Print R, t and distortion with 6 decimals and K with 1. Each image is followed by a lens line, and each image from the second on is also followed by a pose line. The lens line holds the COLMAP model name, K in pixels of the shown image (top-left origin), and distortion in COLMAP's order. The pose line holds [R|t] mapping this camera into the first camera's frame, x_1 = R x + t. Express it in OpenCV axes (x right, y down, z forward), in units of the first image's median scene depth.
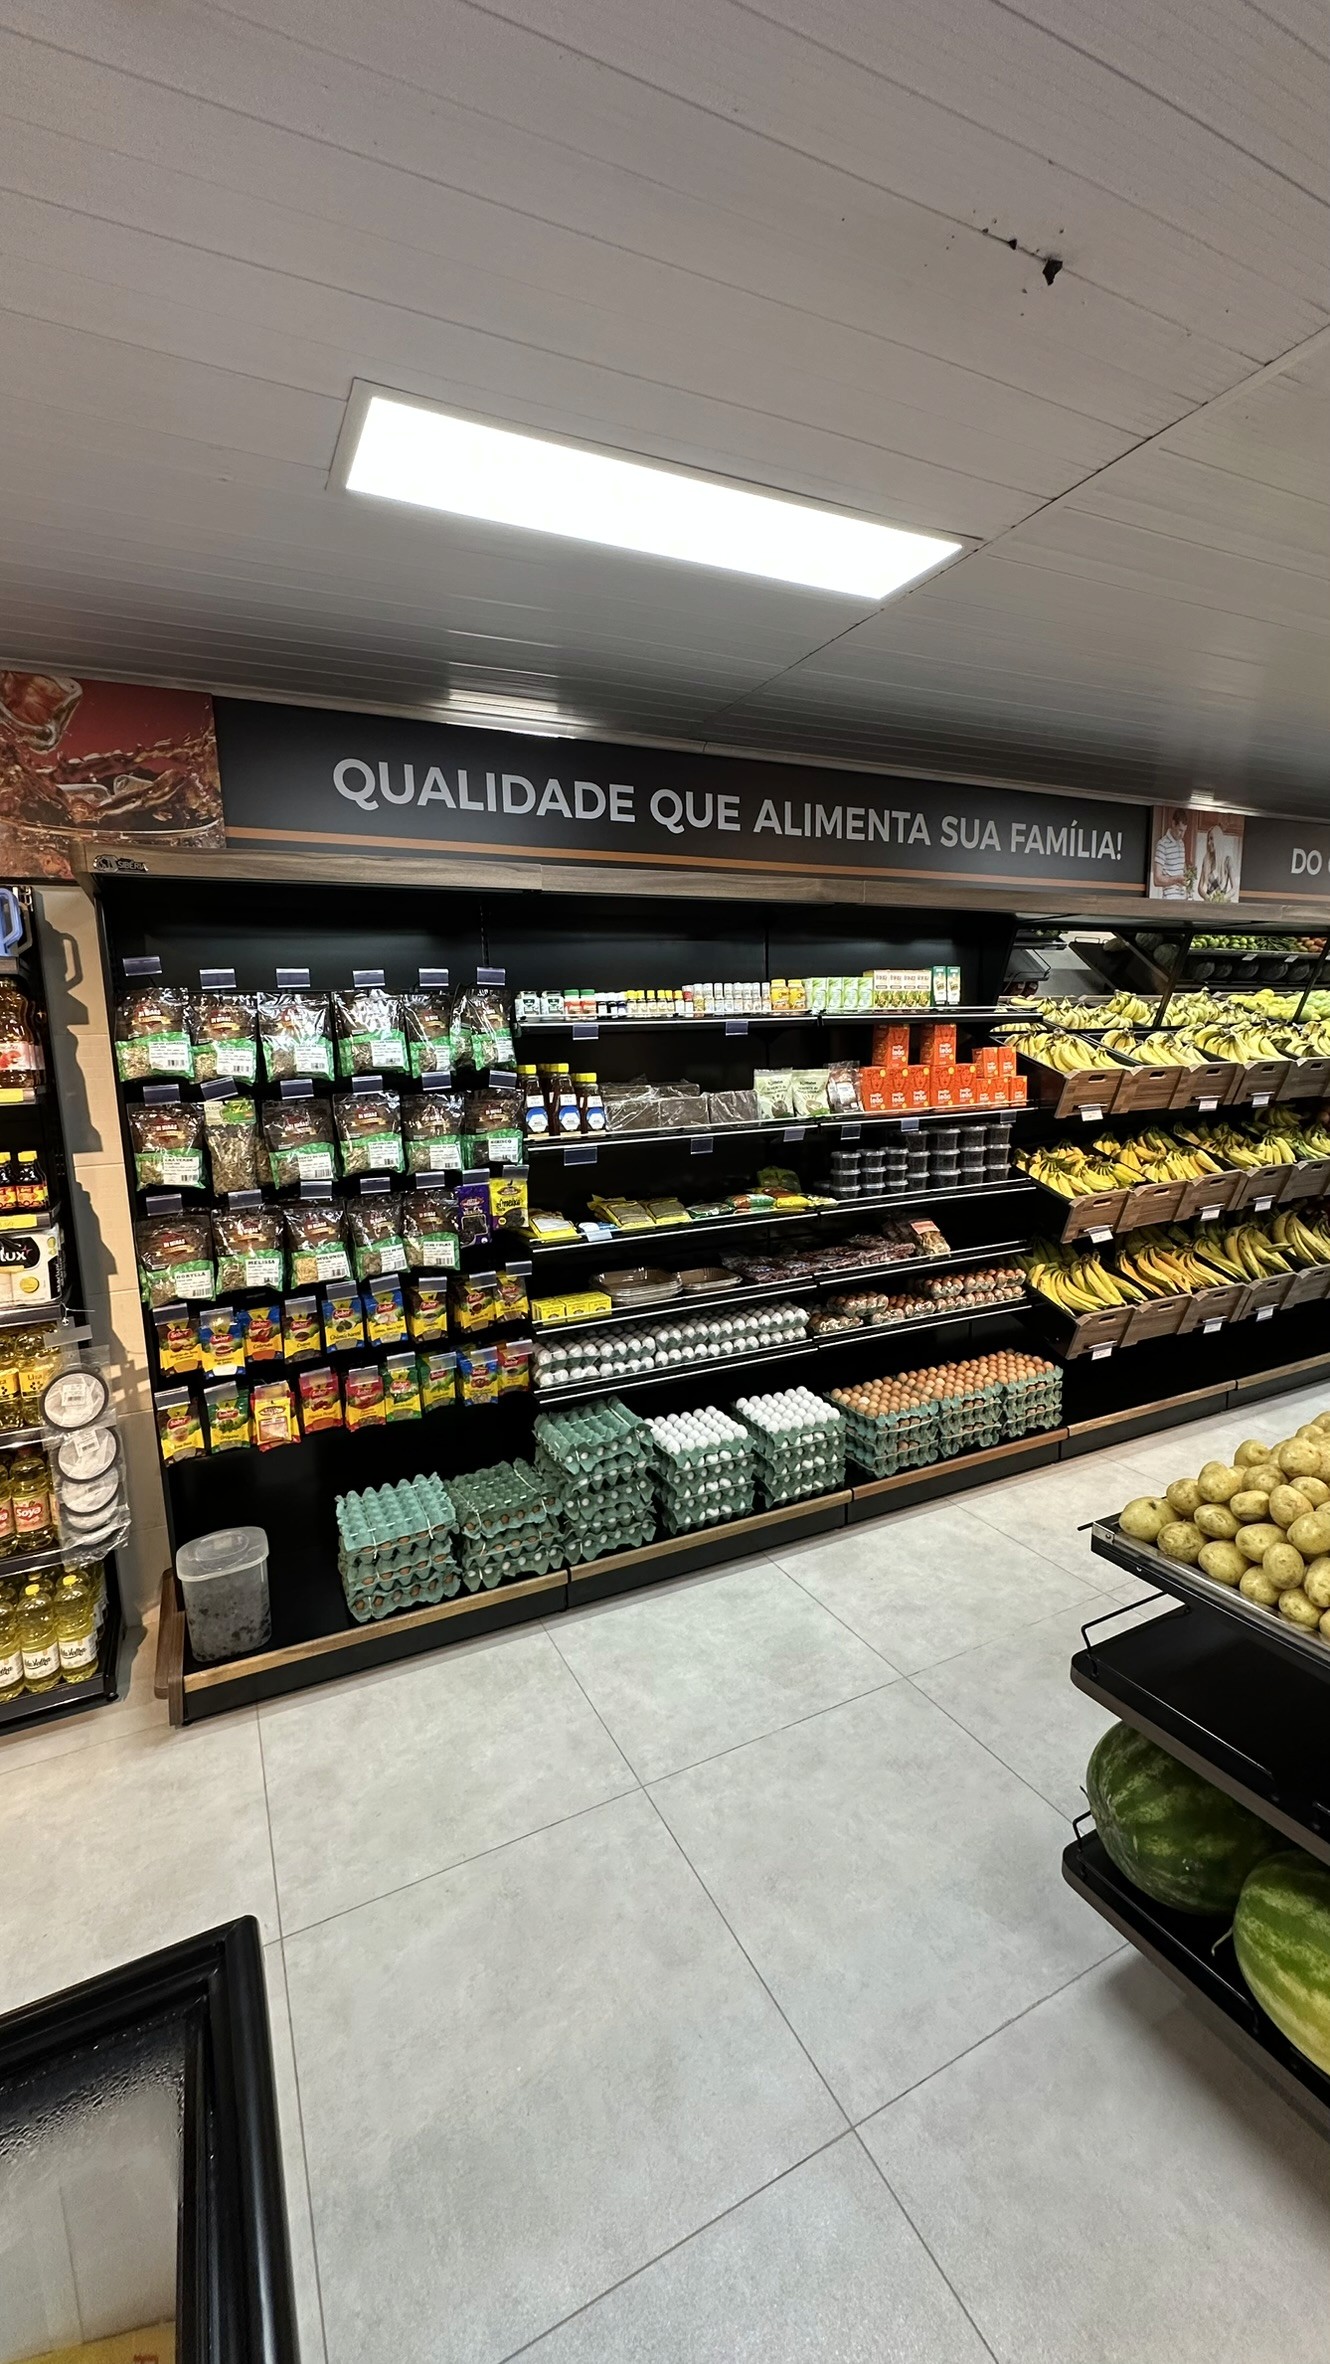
lens RADIAL K [[866.5, 0, 663.2], [0, 866.5, 1200.6], [0, 0, 1]] dist [0.000010, -0.000002]
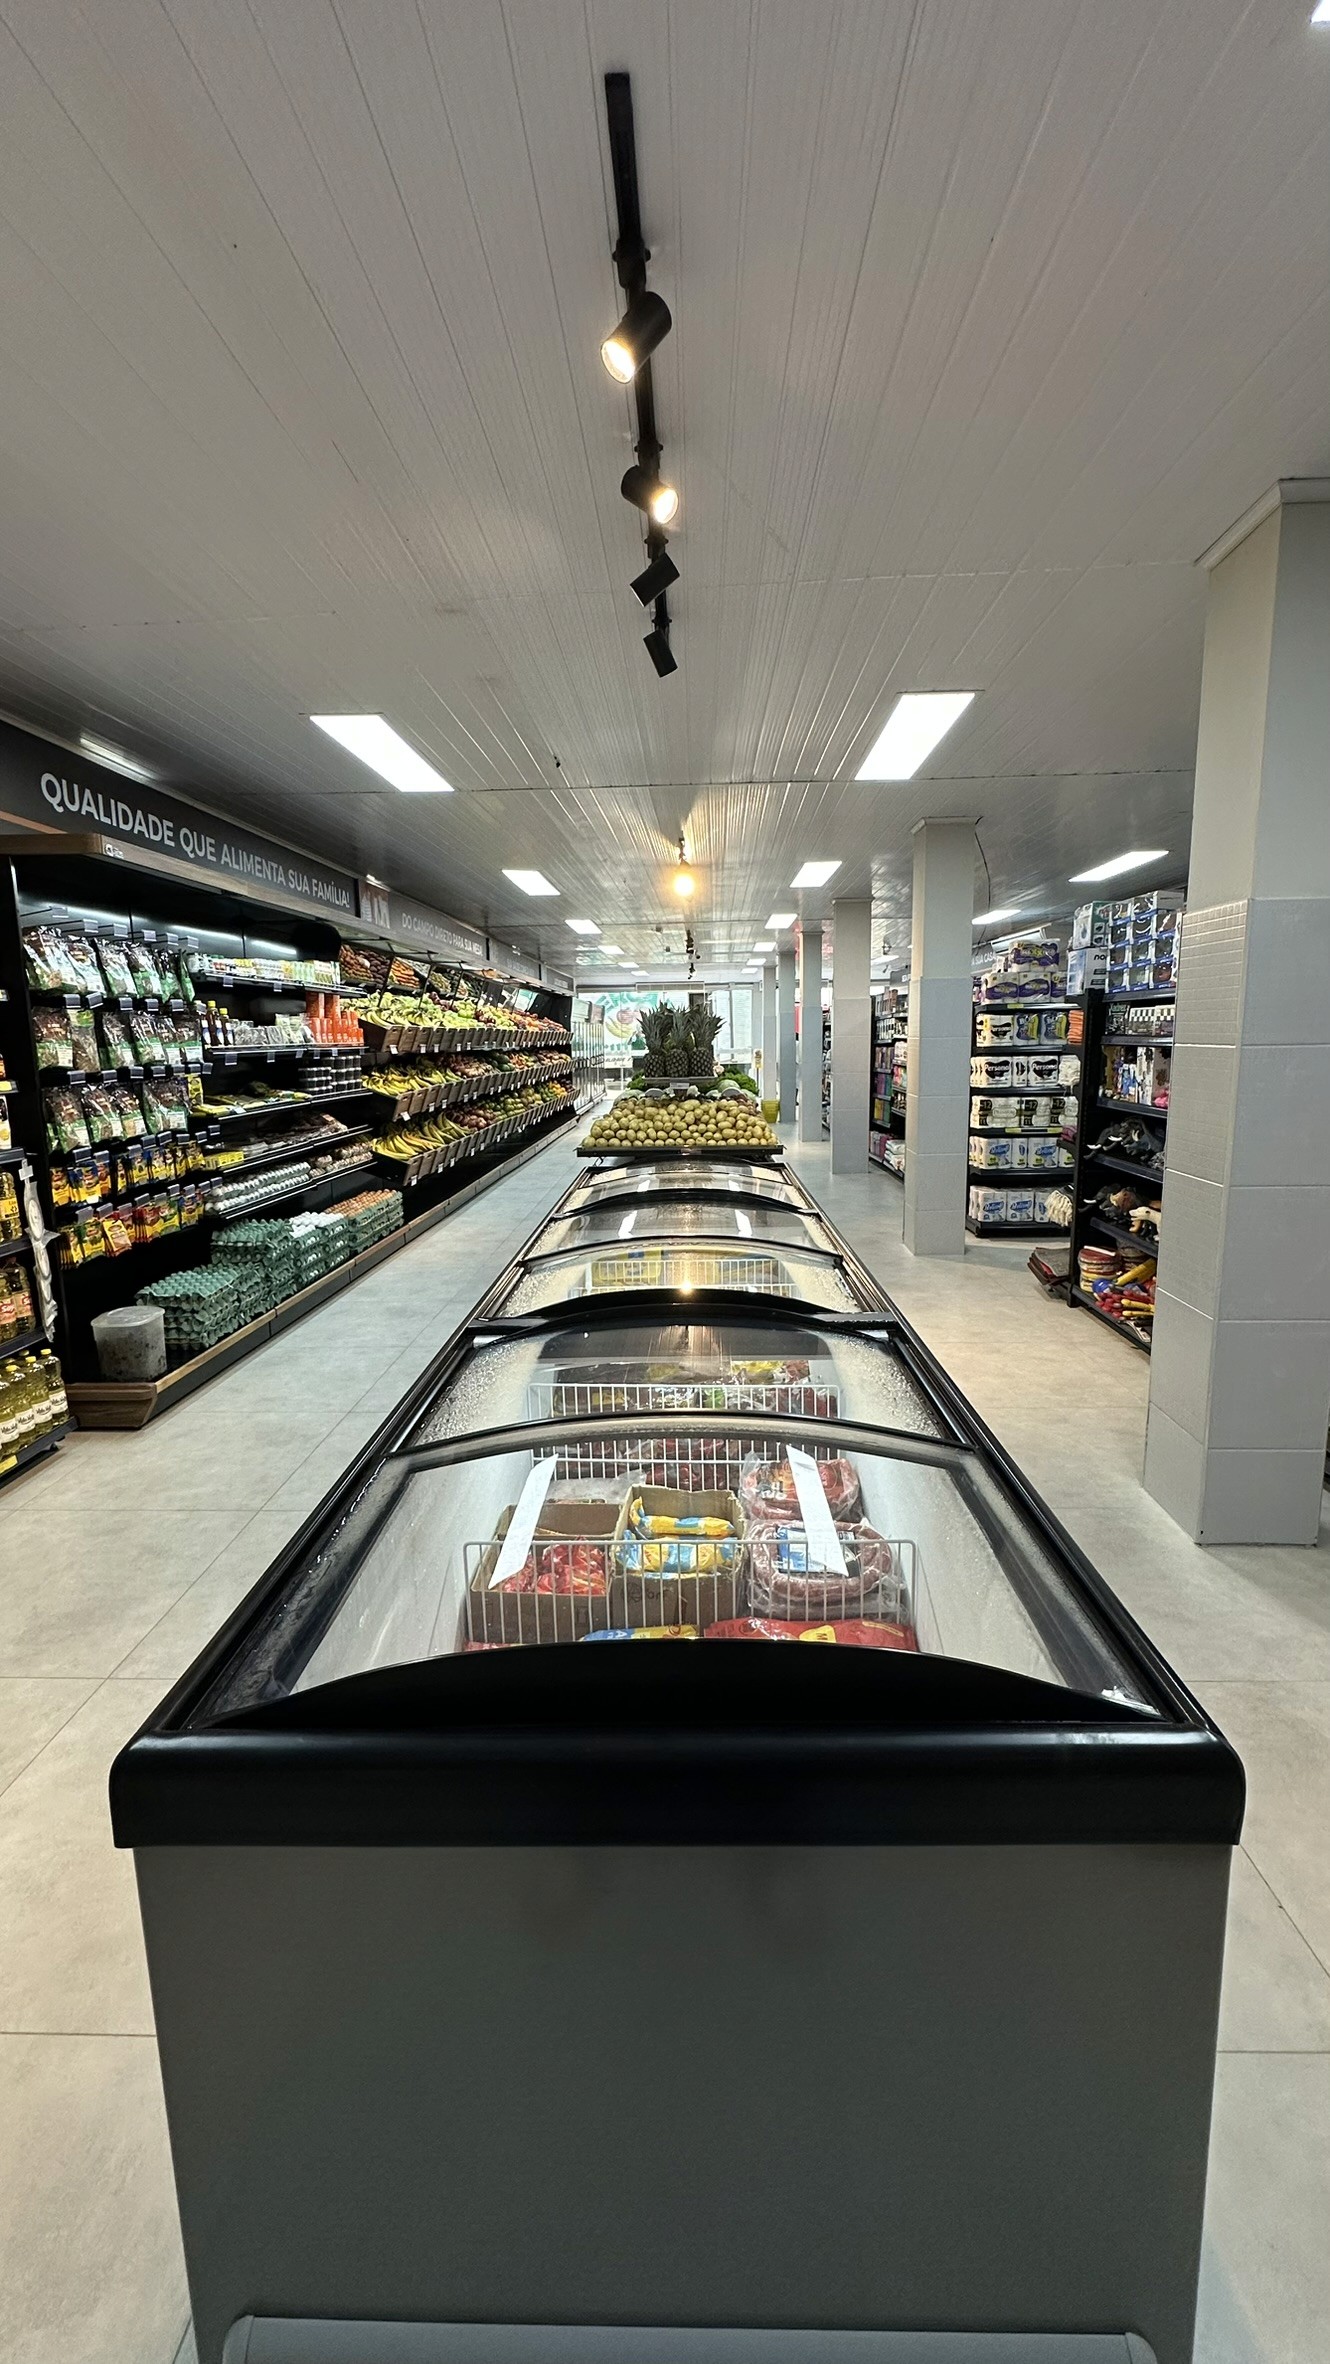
lens RADIAL K [[901.5, 0, 665.0], [0, 901.5, 1182.0], [0, 0, 1]] dist [0.000290, 0.000026]
pose [[0.453212, -0.098821, 0.885908, -1.151440], [0.105453, 0.992801, 0.056797, 0.151382], [-0.885143, 0.067681, 0.460370, -0.421467]]
